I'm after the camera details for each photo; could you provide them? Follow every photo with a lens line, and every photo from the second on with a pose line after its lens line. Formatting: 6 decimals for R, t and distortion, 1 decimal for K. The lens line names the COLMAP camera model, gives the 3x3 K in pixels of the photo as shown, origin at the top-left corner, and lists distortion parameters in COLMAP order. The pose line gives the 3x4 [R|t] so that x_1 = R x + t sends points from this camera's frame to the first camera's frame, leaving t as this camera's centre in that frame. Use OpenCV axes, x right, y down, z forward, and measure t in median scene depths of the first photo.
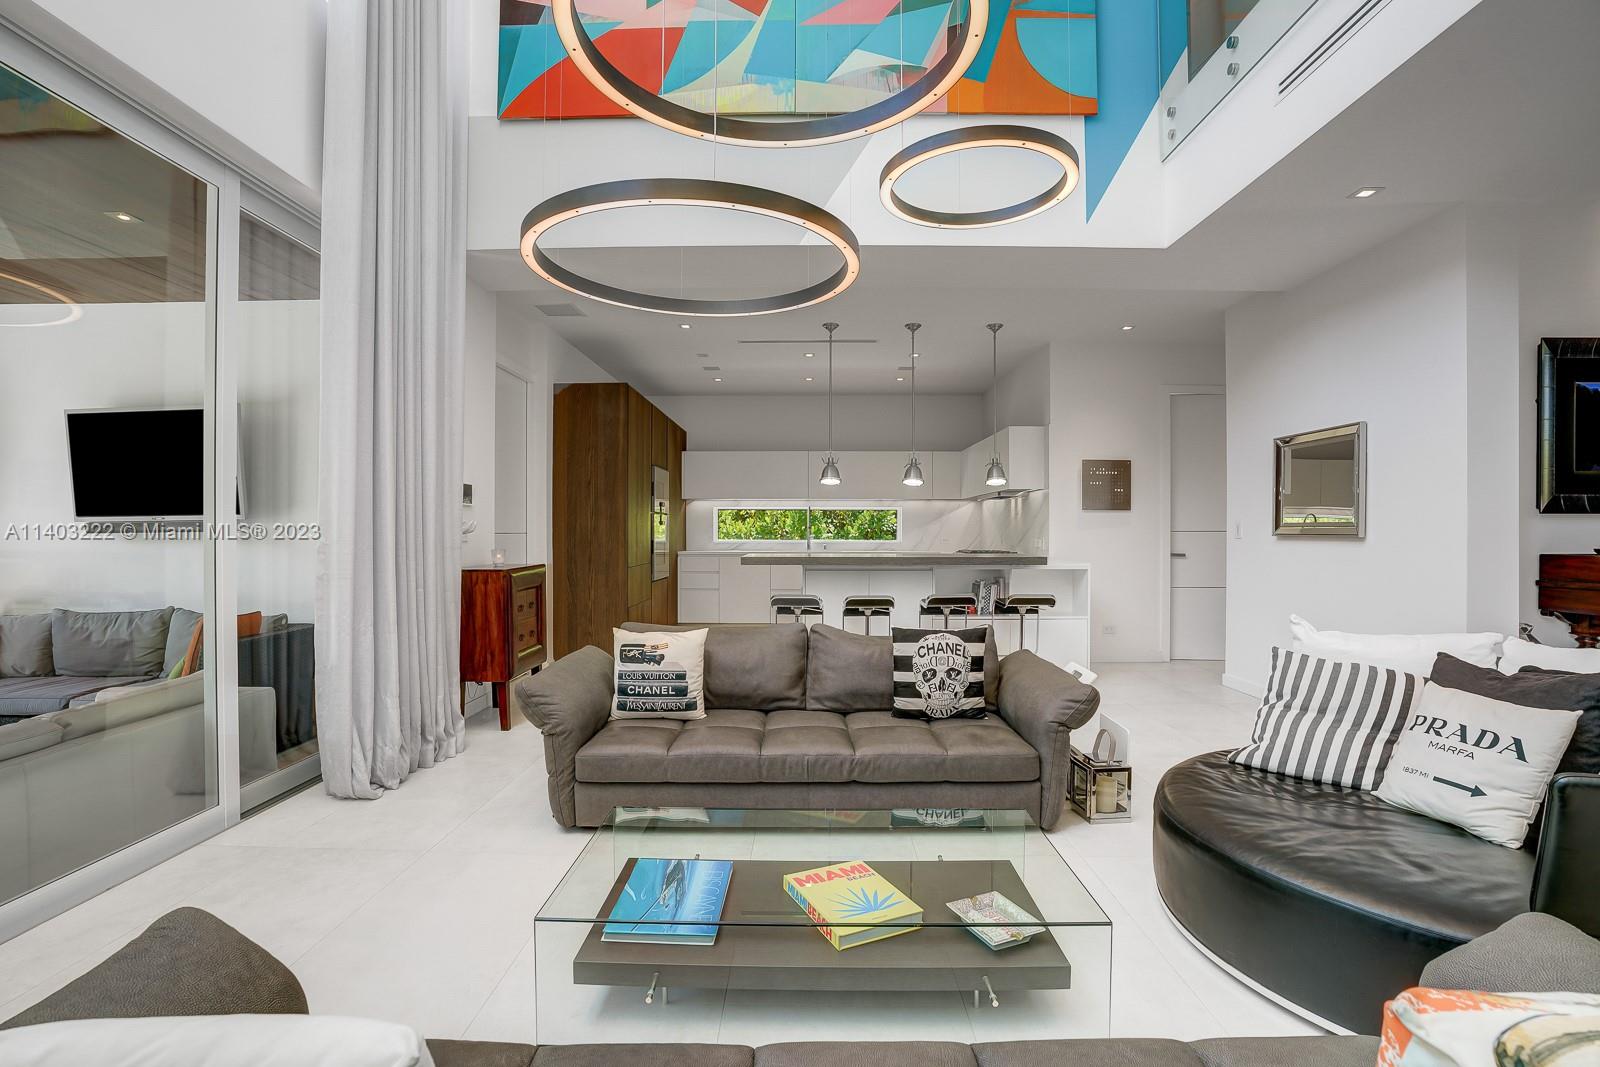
lens RADIAL K [[748.7, 0, 798.3], [0, 748.7, 531.4], [0, 0, 1]] dist [-0.047616, 0.001497]
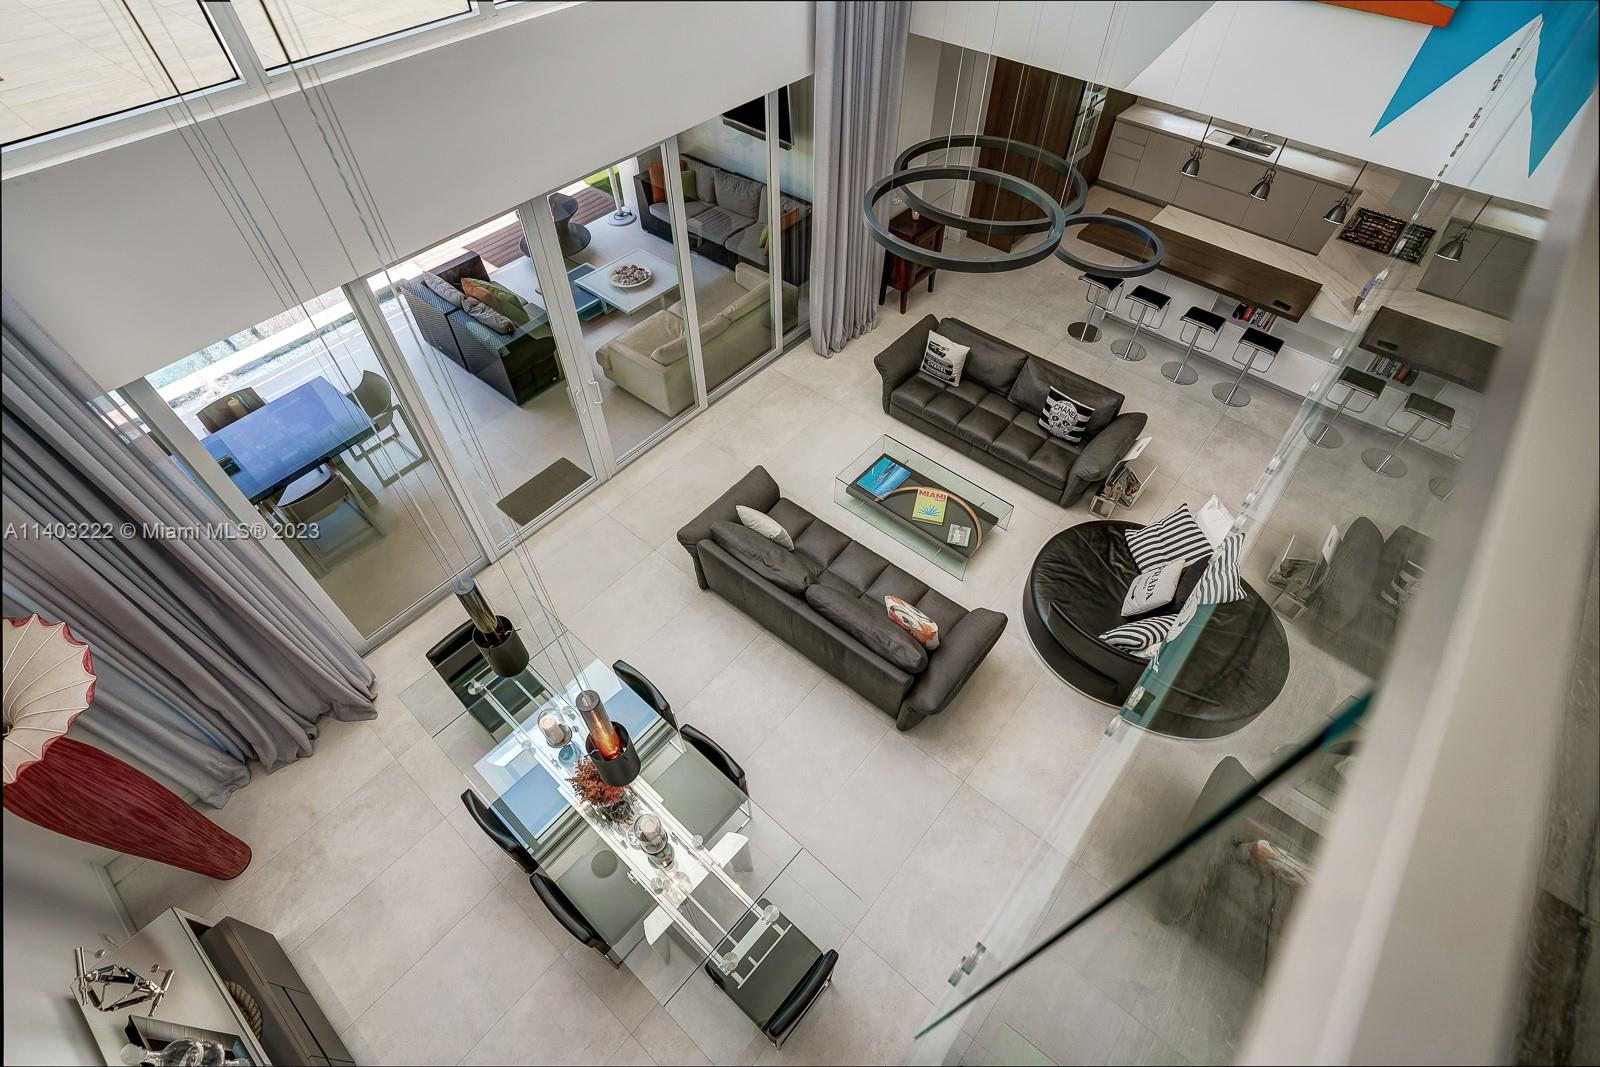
lens RADIAL K [[748.7, 0, 803.1], [0, 748.7, 536.0], [0, 0, 1]] dist [-0.047616, 0.001497]
pose [[0.773130, 0.493276, -0.398683, 0.307976], [-0.005755, 0.634023, 0.773293, -0.582825], [0.634221, -0.595562, 0.493021, -0.300055]]
